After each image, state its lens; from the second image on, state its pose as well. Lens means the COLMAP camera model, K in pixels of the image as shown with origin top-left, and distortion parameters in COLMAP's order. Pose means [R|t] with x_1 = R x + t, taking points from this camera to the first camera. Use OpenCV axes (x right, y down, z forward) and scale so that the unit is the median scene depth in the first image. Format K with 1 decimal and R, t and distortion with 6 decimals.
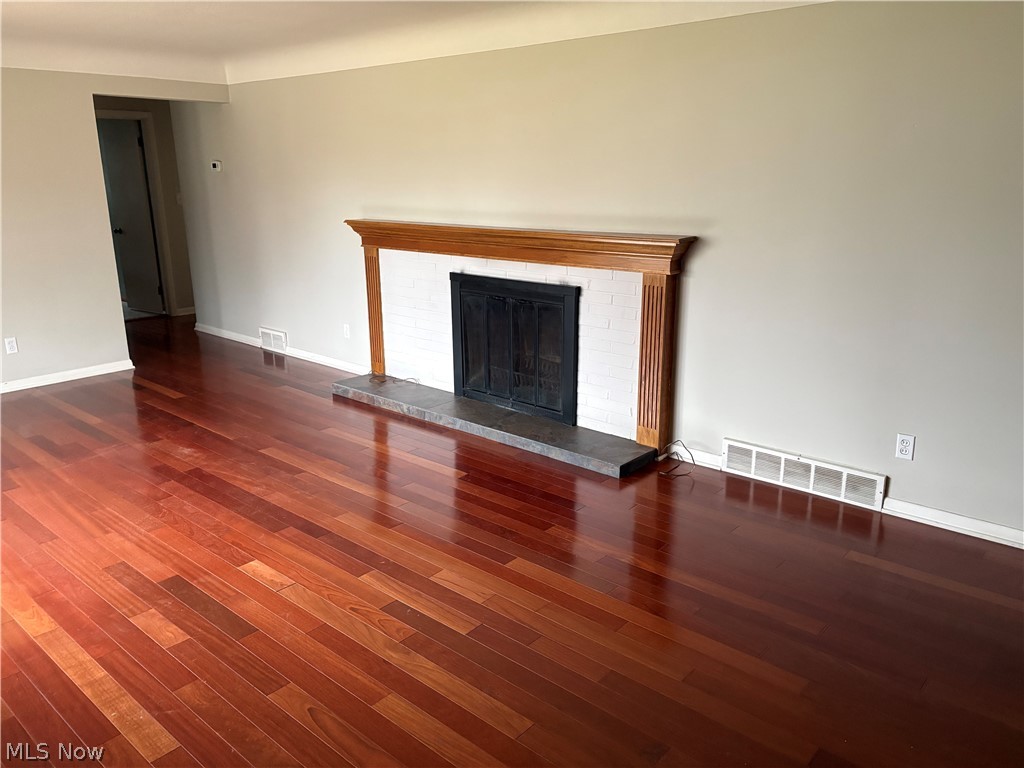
lens RADIAL K [[768.8, 0, 511.9], [0, 768.8, 388.9], [0, 0, 1]] dist [0.038842, -0.034123]
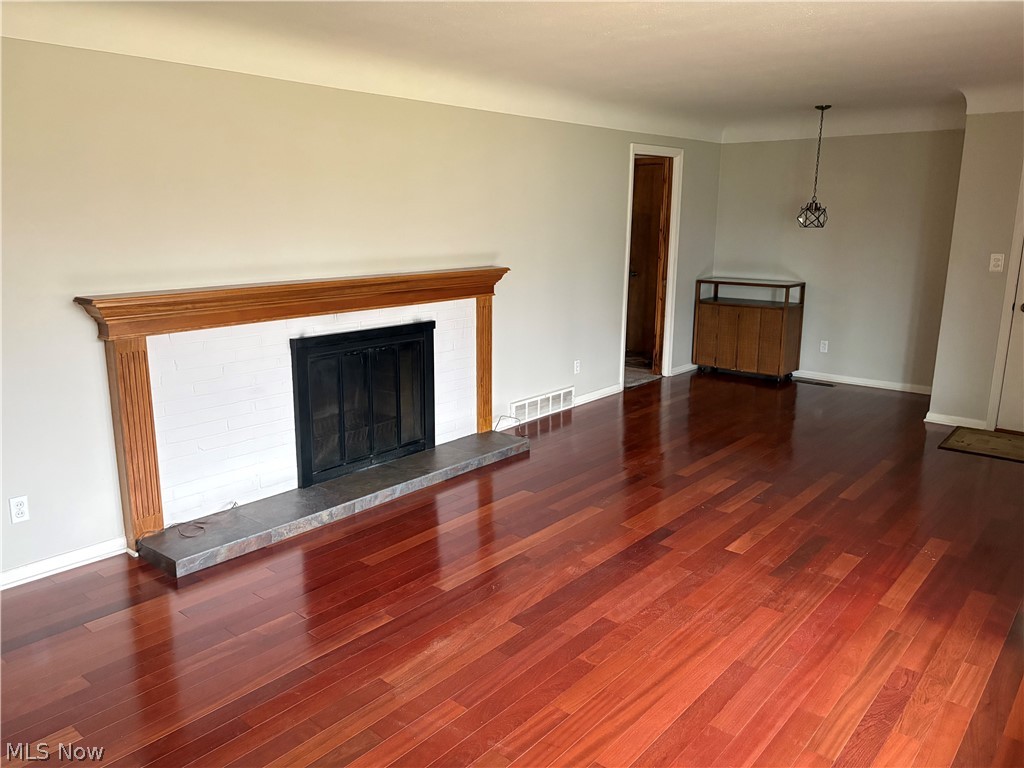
lens RADIAL K [[768.8, 0, 510.6], [0, 768.8, 378.2], [0, 0, 1]] dist [0.038842, -0.034123]
pose [[-0.026355, -0.199369, 0.979570, -0.983531], [0.275336, 0.940560, 0.198838, -0.233812], [-0.960987, 0.274951, 0.030105, 0.846465]]
